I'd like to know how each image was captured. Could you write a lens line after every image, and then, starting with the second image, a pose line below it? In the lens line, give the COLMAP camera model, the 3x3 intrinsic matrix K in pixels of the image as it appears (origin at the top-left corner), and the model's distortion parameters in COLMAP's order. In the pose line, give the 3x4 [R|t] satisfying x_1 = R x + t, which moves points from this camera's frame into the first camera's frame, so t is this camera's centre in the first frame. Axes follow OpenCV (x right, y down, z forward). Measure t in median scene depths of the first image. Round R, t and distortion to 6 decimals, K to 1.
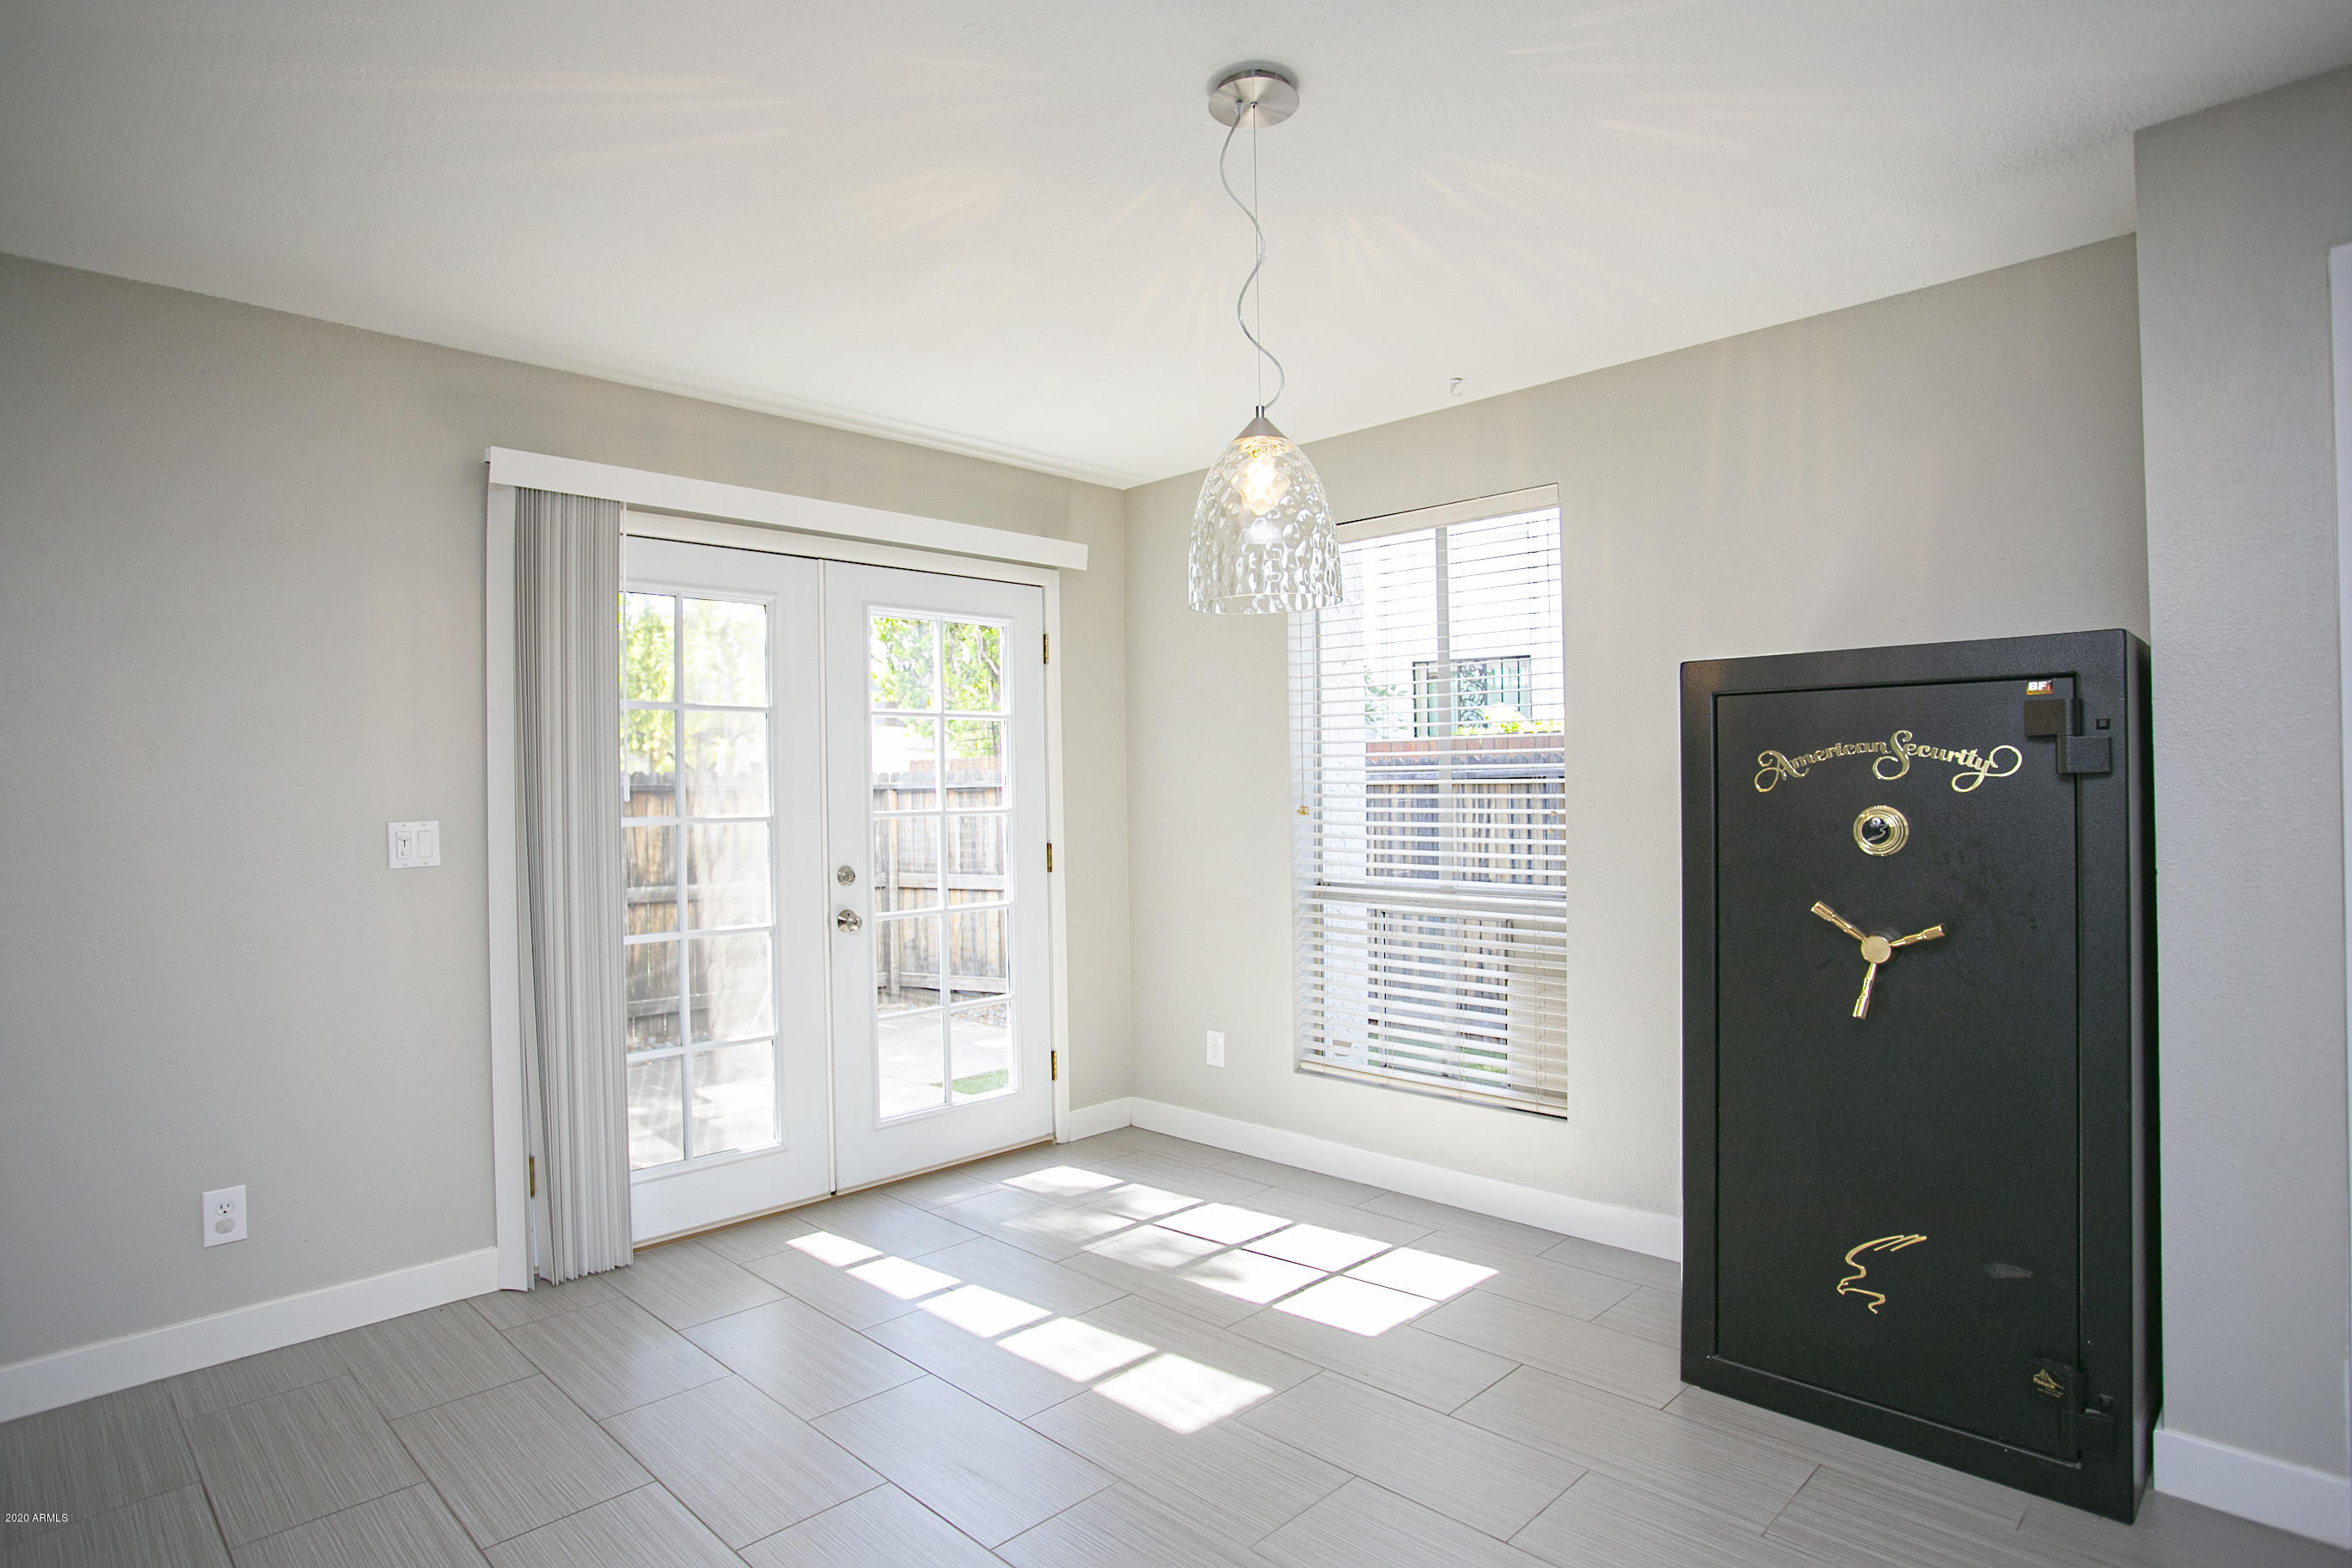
lens RADIAL K [[1258.6, 0, 1160.8], [0, 1258.6, 784.8], [0, 0, 1]] dist [-0.037312, 0.000724]
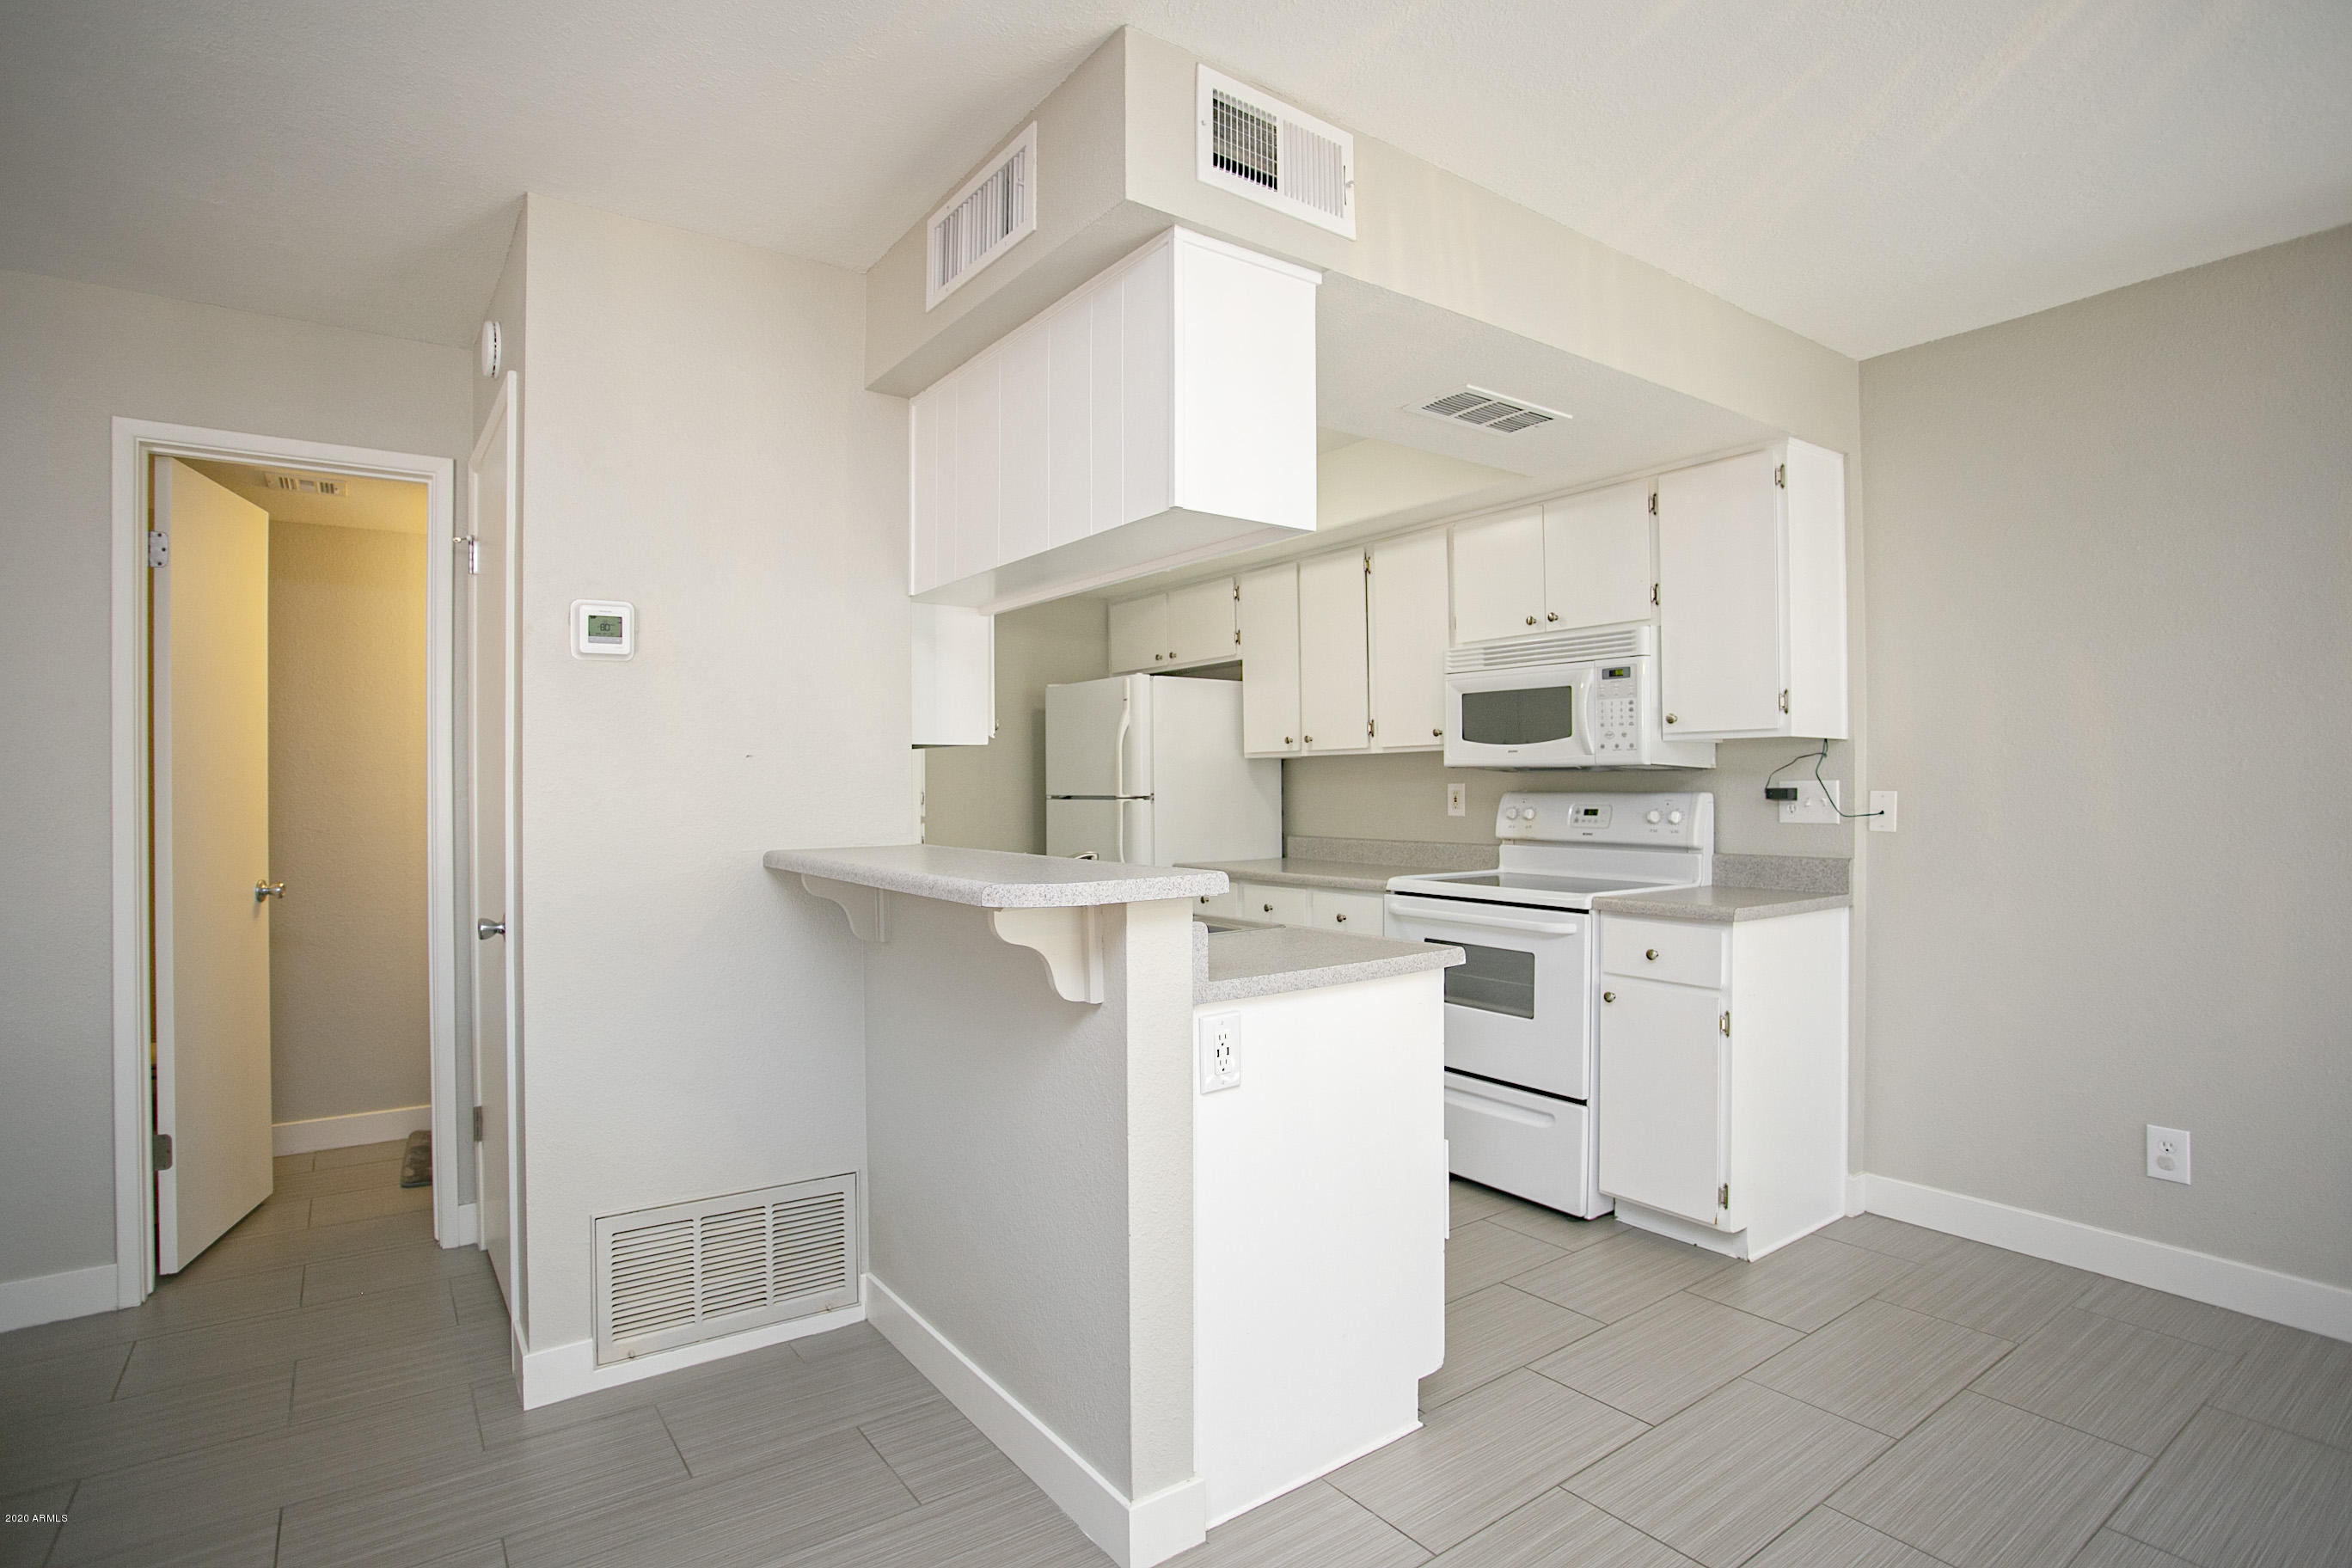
lens RADIAL K [[1169.1, 0, 1146.7], [0, 1169.1, 783.3], [0, 0, 1]] dist [-0.085322, 0.037849]
pose [[-0.169076, 0.012700, -0.985521, 0.235903], [0.014807, 0.999837, 0.010345, 0.009060], [0.985492, -0.012843, -0.169237, 0.227798]]
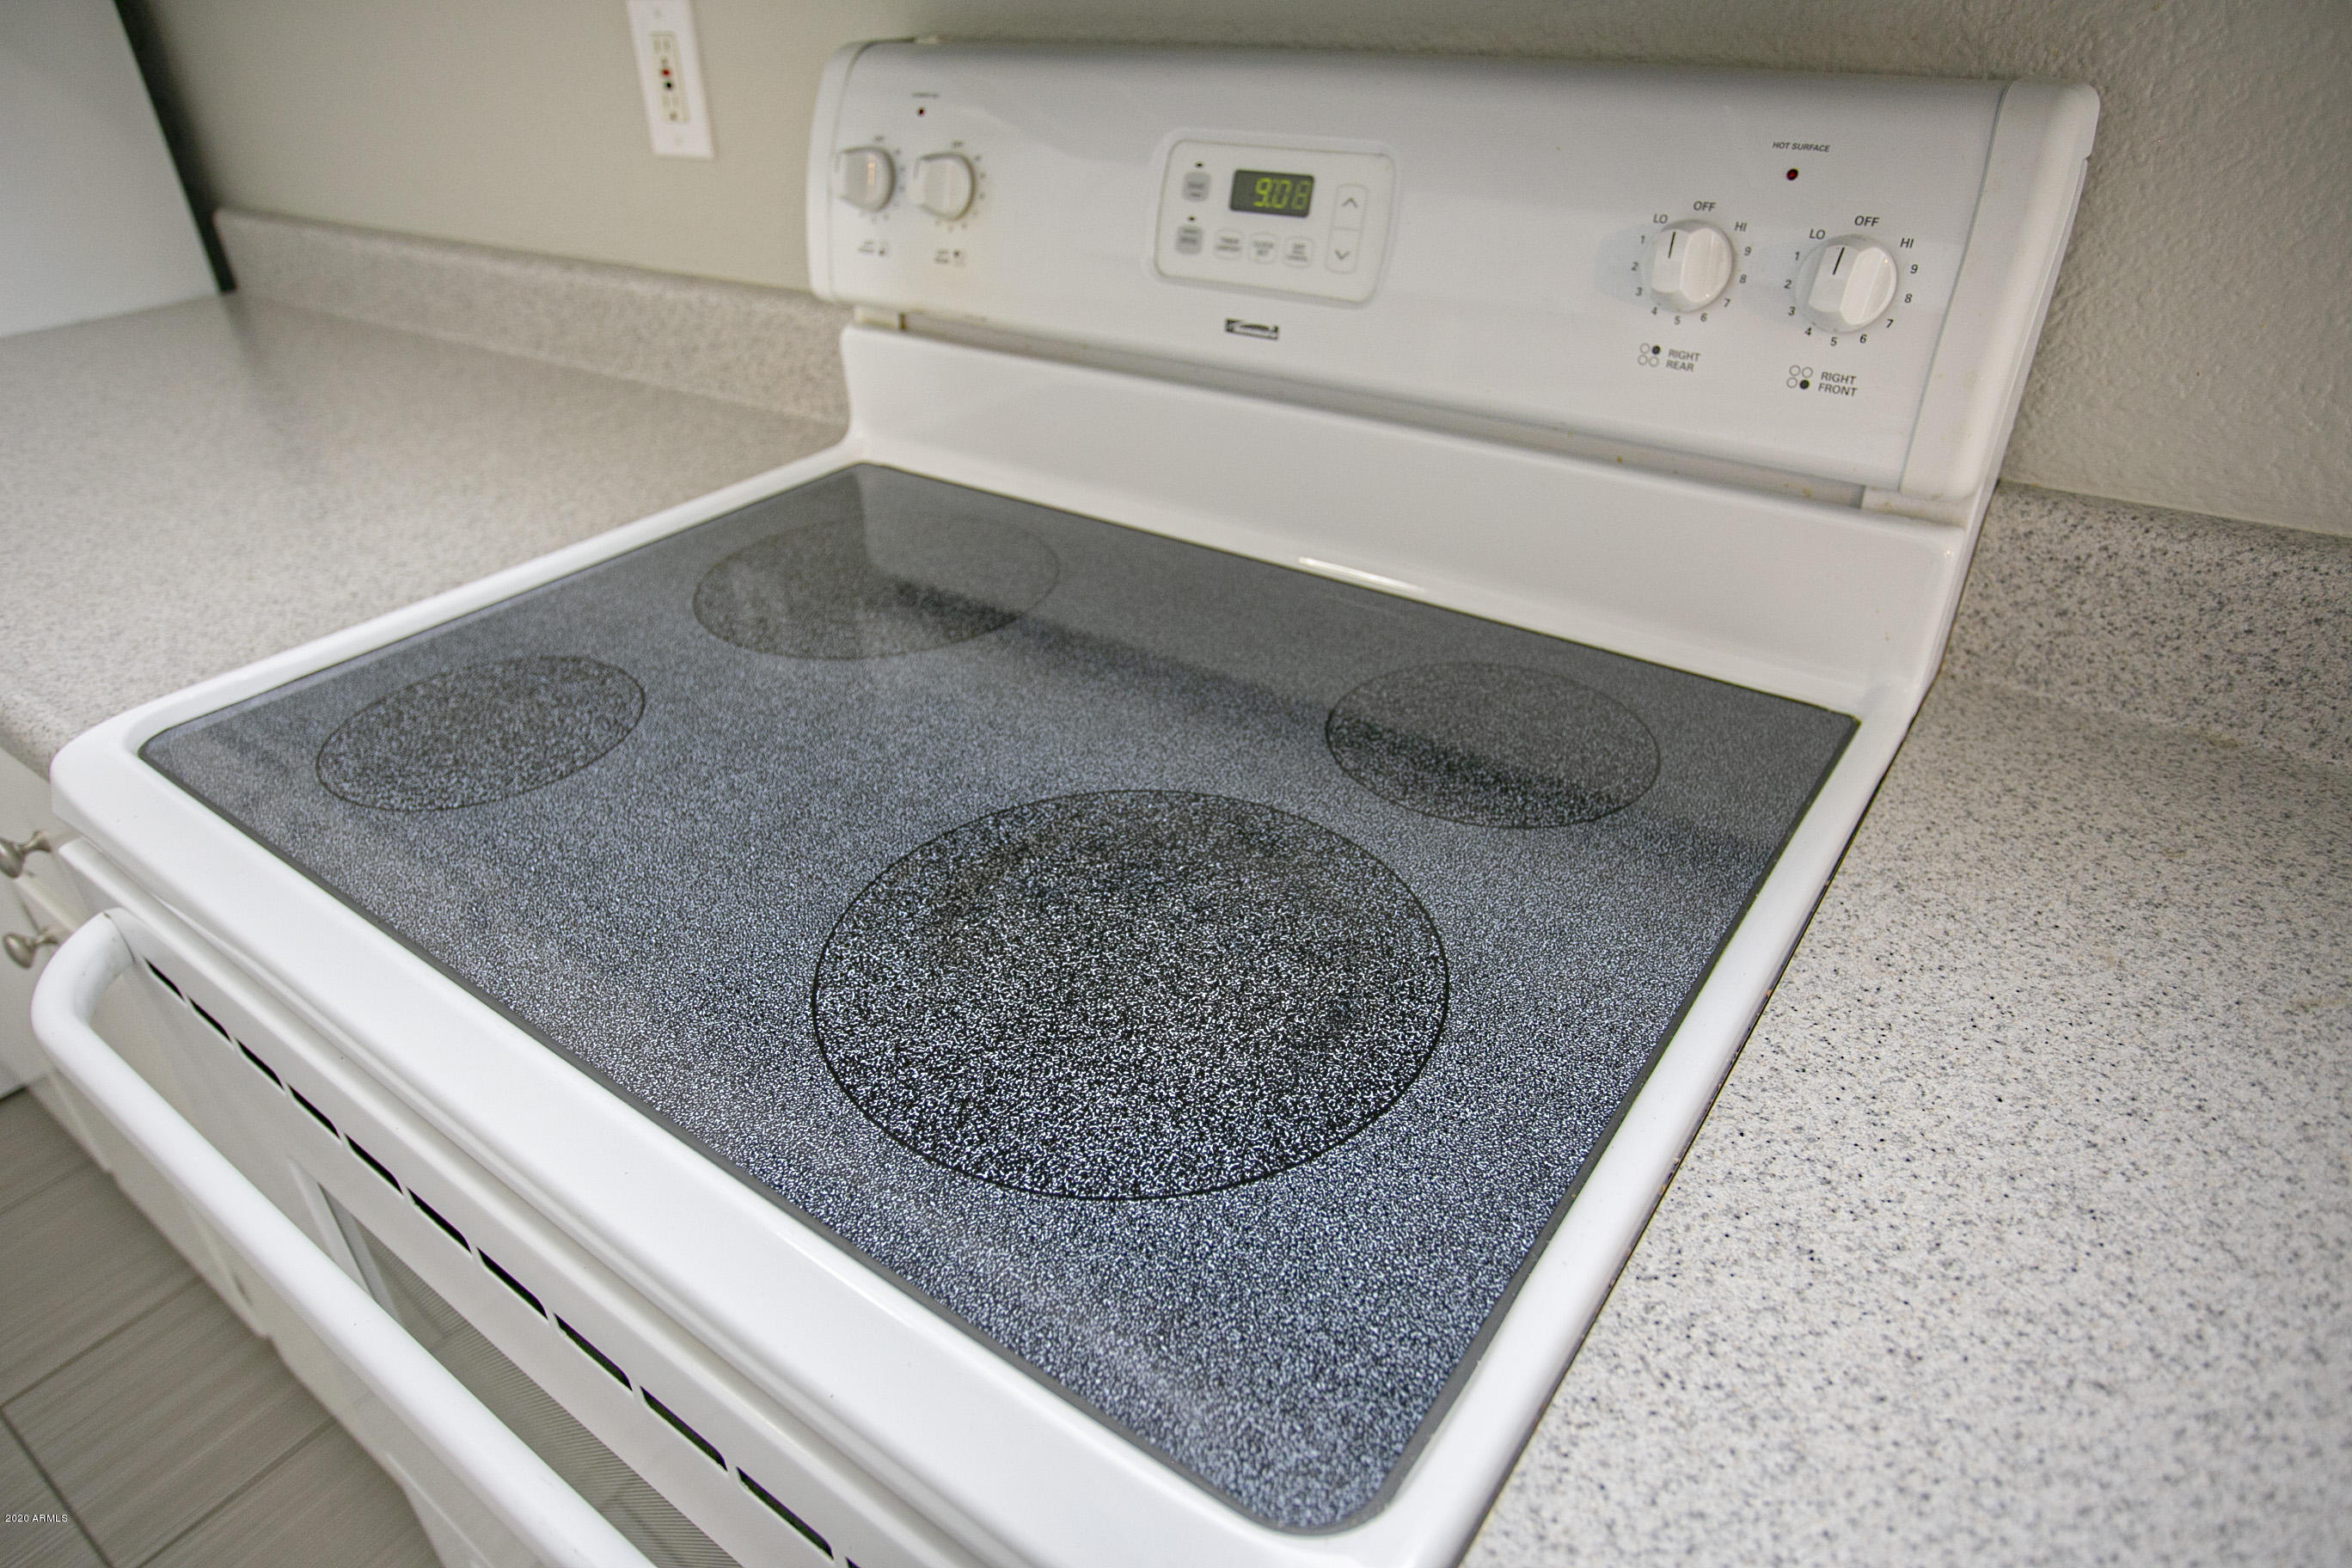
lens RADIAL K [[1382.5, 0, 1107.9], [0, 1382.5, 796.0], [0, 0, 1]] dist [-0.052270, 0.022946]
pose [[0.149058, 0.537578, -0.829934, -0.607862], [0.032845, 0.836156, 0.547507, 0.013085], [0.988283, -0.108869, 0.106979, 0.383186]]
